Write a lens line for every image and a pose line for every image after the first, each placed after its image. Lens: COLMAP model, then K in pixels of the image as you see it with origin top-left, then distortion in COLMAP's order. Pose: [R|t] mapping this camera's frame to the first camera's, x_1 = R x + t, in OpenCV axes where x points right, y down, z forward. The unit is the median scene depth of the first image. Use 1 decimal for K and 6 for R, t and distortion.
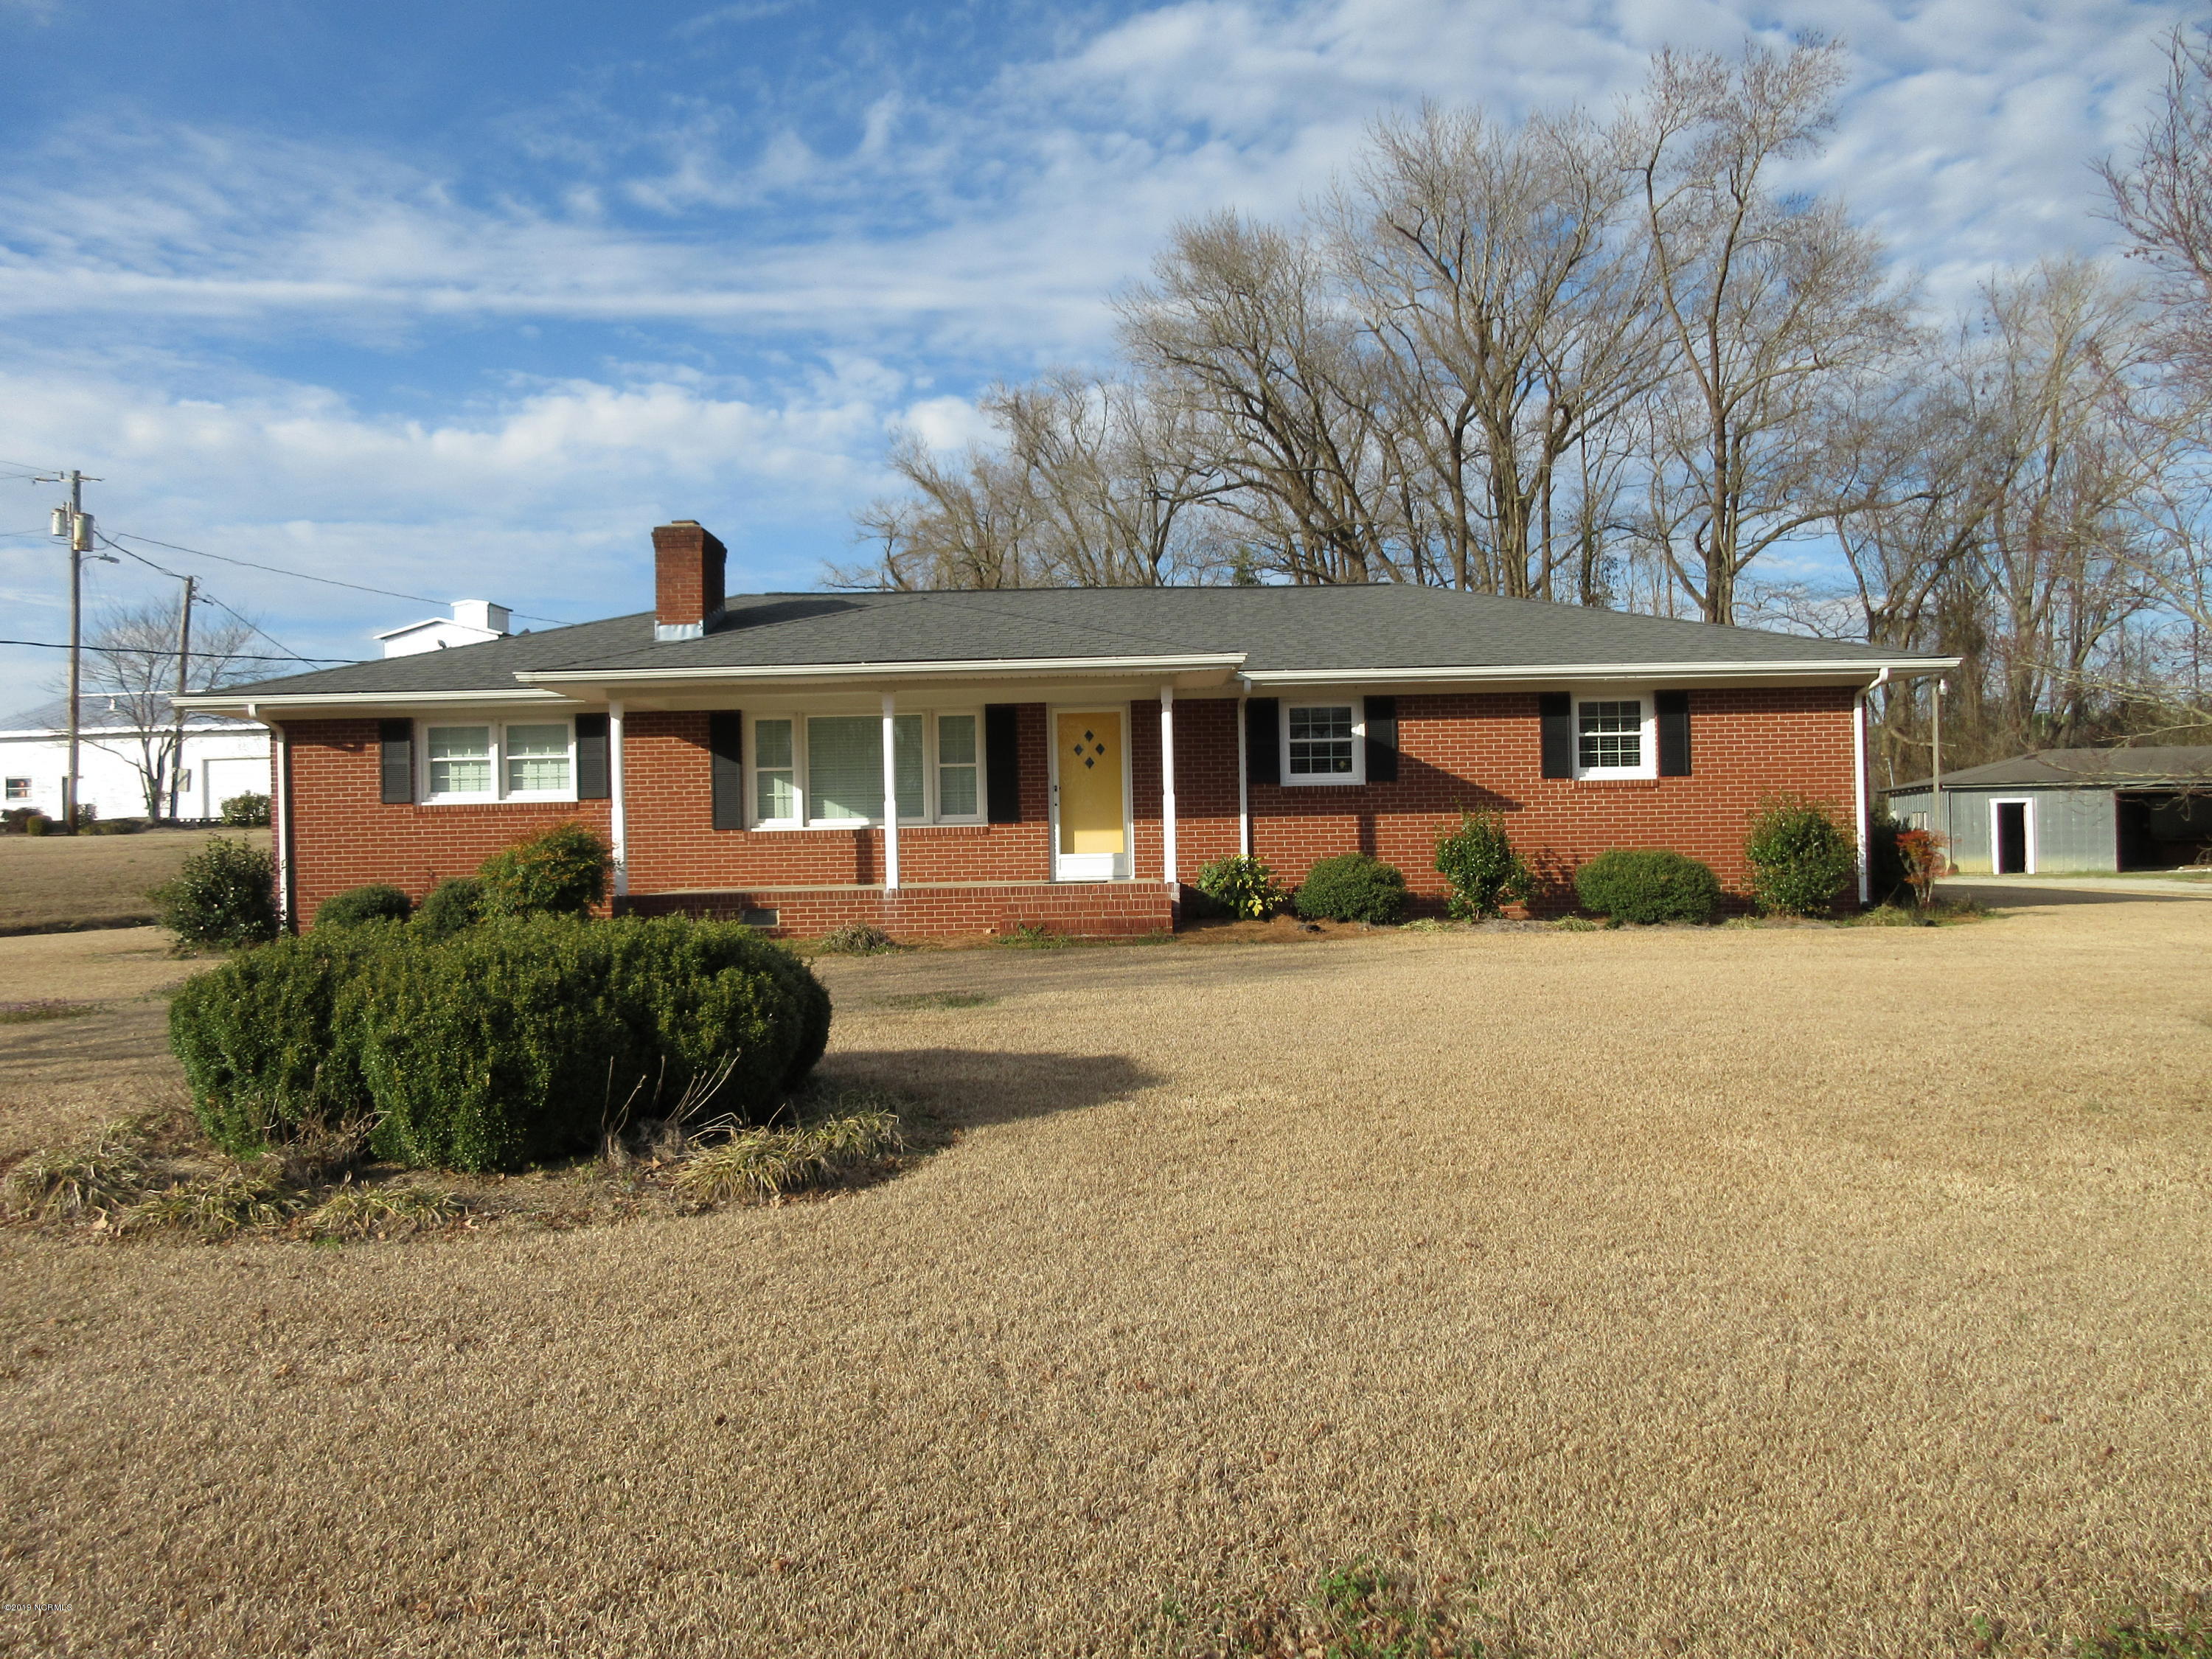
lens RADIAL K [[1661.6, 0, 1136.5], [0, 1661.6, 784.7], [0, 0, 1]] dist [-0.005895, 0.009284]
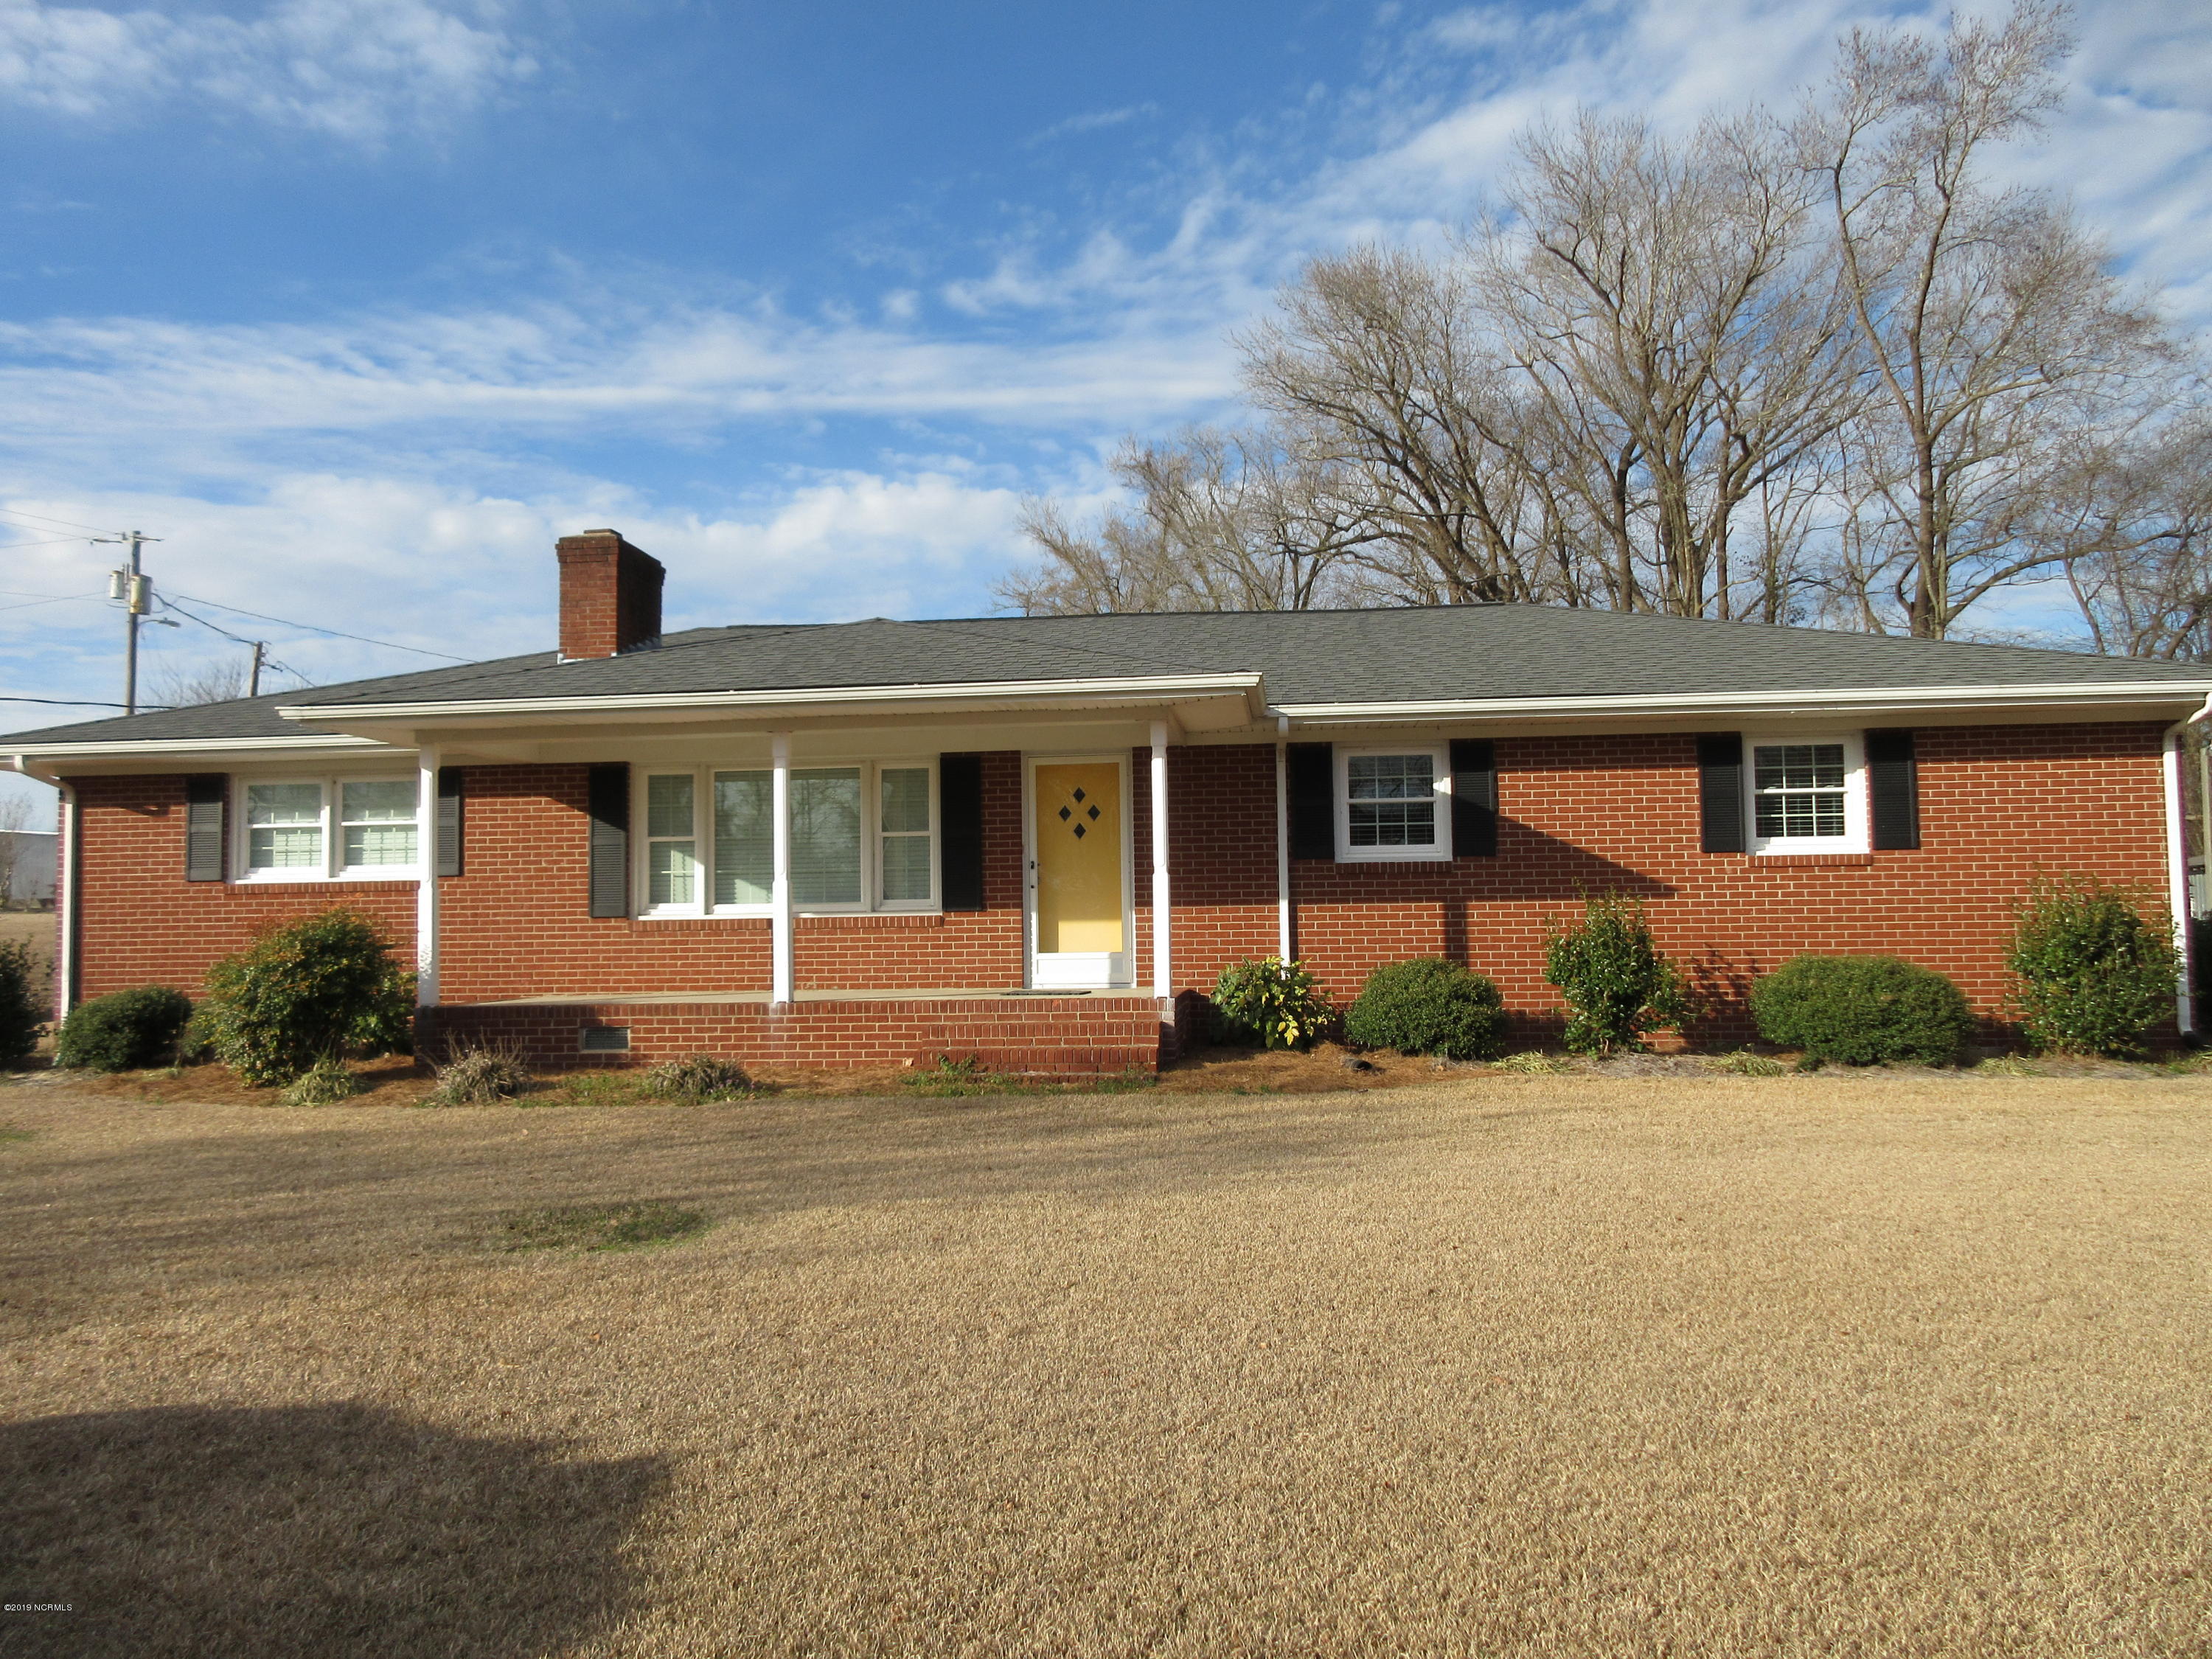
lens RADIAL K [[1661.6, 0, 1124.1], [0, 1661.6, 797.0], [0, 0, 1]] dist [-0.005895, 0.009284]
pose [[0.994064, -0.001595, -0.108783, 0.073418], [-0.002763, 0.999200, -0.039900, 0.001532], [0.108760, 0.039964, 0.993264, 0.258534]]
